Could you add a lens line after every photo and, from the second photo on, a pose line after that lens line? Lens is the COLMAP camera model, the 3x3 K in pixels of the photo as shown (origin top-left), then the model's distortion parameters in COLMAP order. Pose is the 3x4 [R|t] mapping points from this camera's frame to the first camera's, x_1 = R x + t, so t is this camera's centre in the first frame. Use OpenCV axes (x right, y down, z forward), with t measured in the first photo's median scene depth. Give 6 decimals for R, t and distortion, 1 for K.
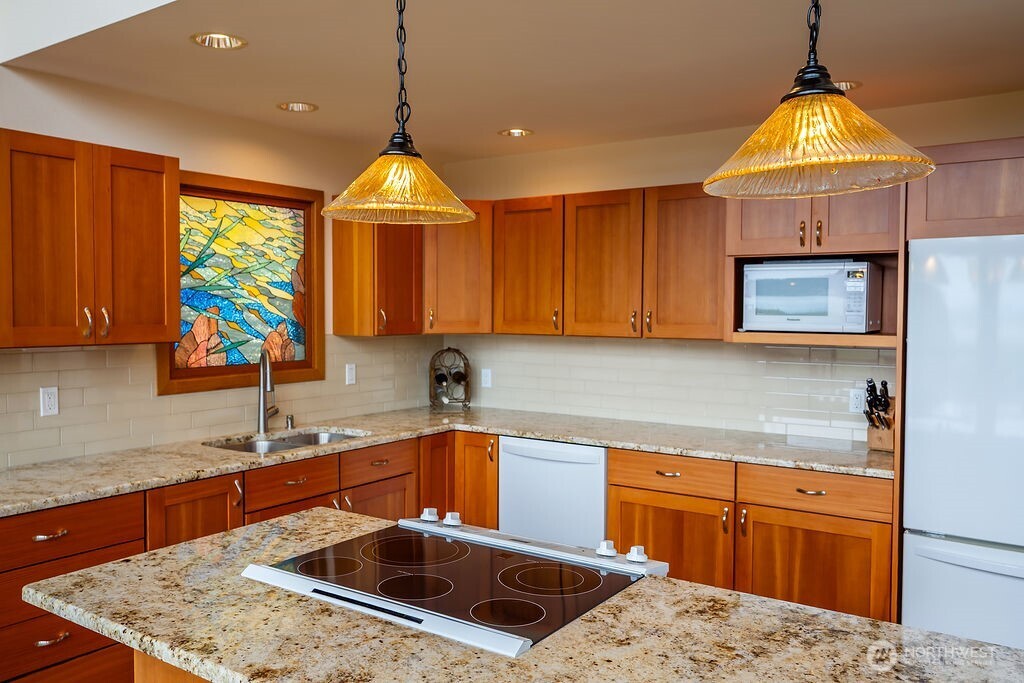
lens RADIAL K [[825.2, 0, 466.7], [0, 825.2, 336.7], [0, 0, 1]] dist [-0.007447, 0.000366]
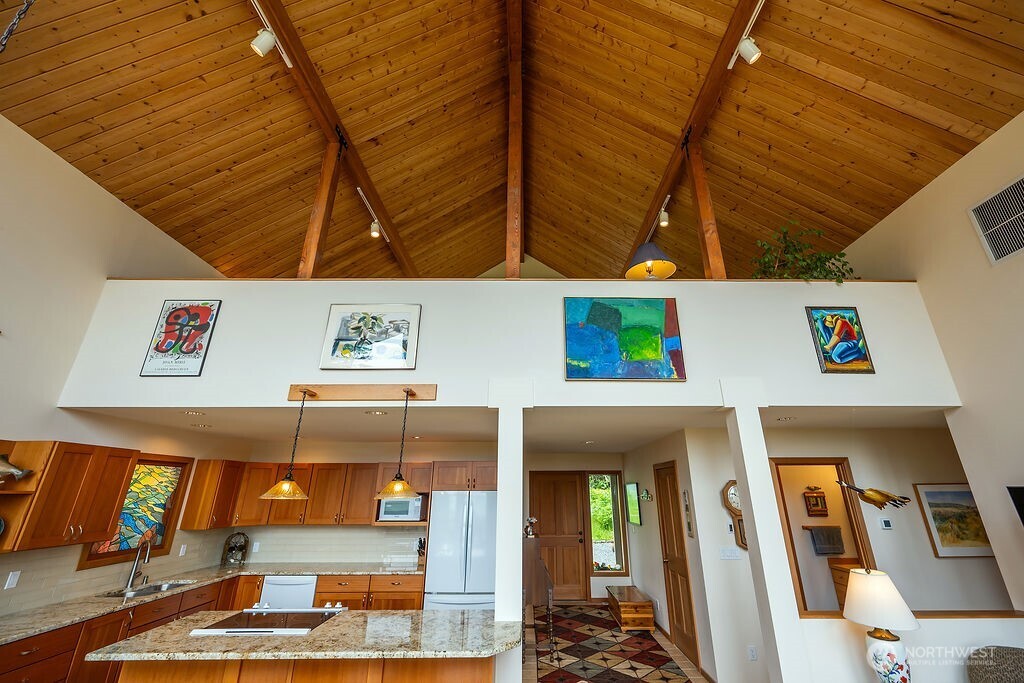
lens RADIAL K [[404.6, 0, 521.8], [0, 404.6, 338.6], [0, 0, 1]] dist [0.001378, -0.000065]
pose [[0.801812, 0.210468, 0.559286, -0.159393], [0.025364, 0.923094, -0.383737, -0.036621], [-0.597038, 0.321871, 0.734809, -0.456733]]
